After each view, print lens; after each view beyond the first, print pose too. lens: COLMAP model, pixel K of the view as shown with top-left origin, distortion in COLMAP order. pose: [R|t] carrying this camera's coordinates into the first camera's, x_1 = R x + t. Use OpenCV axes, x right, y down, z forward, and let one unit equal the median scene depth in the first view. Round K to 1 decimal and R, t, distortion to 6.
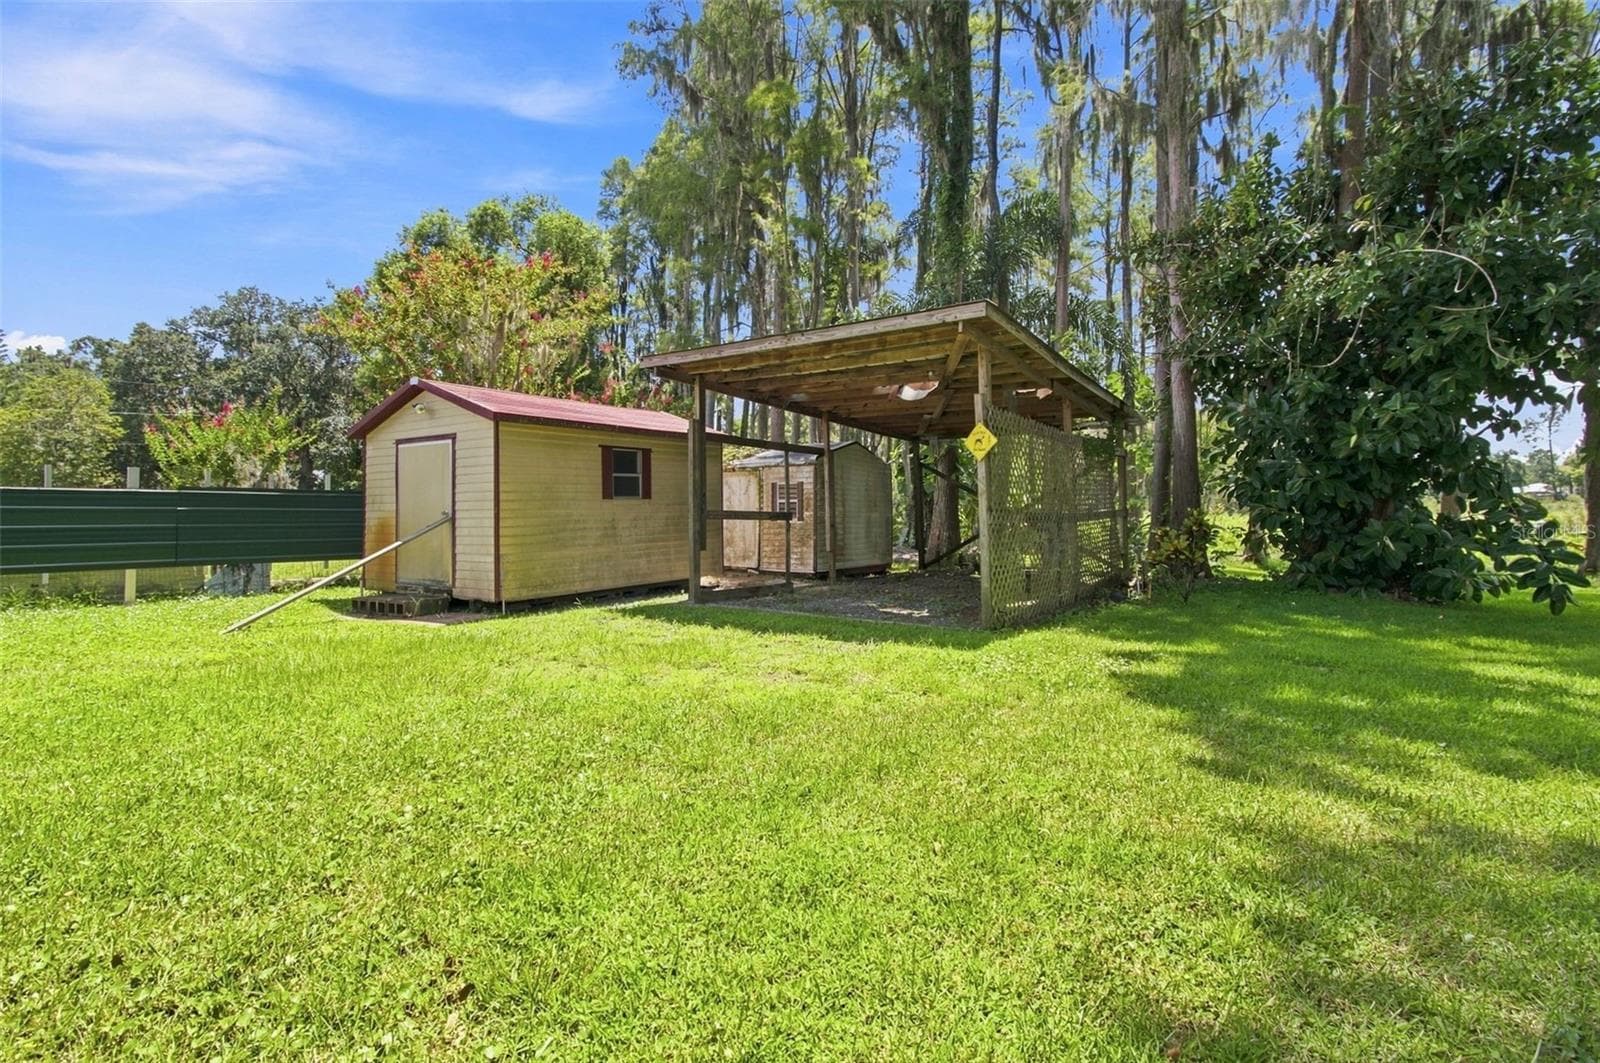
lens RADIAL K [[705.9, 0, 803.2], [0, 705.9, 528.8], [0, 0, 1]] dist [0.006127, 0.000159]
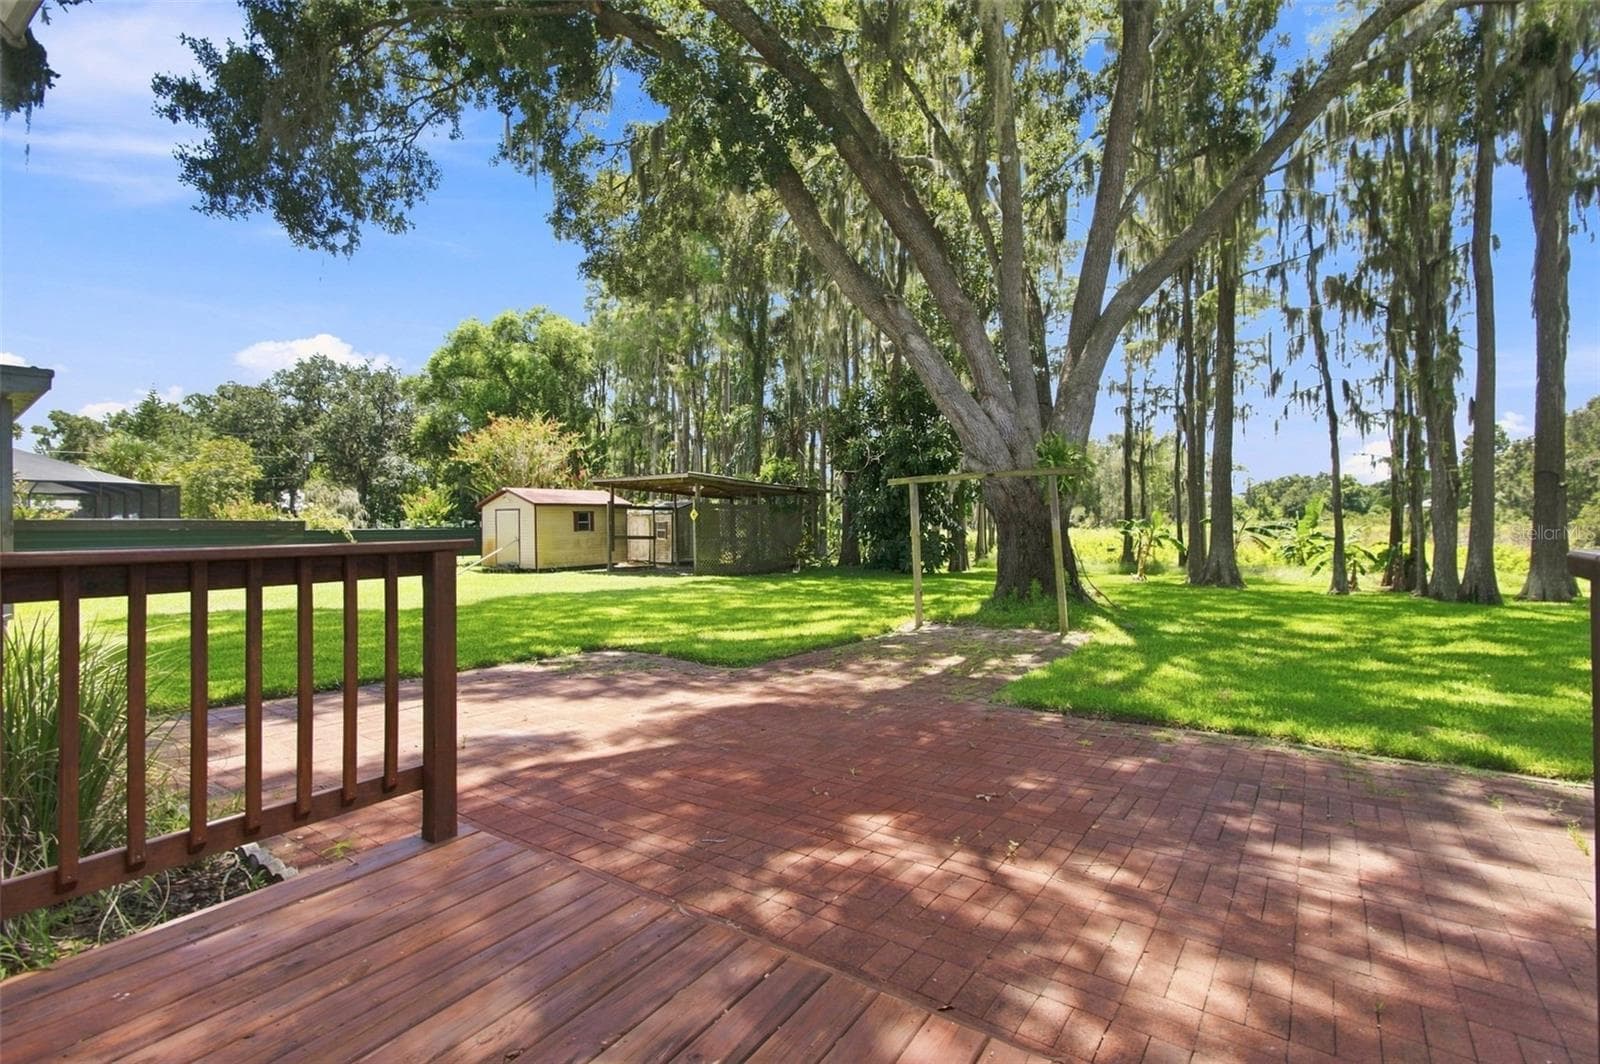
lens RADIAL K [[705.9, 0, 803.2], [0, 705.9, 529.3], [0, 0, 1]] dist [0.006127, 0.000159]
pose [[0.999972, 0.000219, 0.007509, 0.467611], [-0.000125, 0.999921, -0.012560, -0.015987], [-0.007511, 0.012558, 0.999893, -1.388887]]
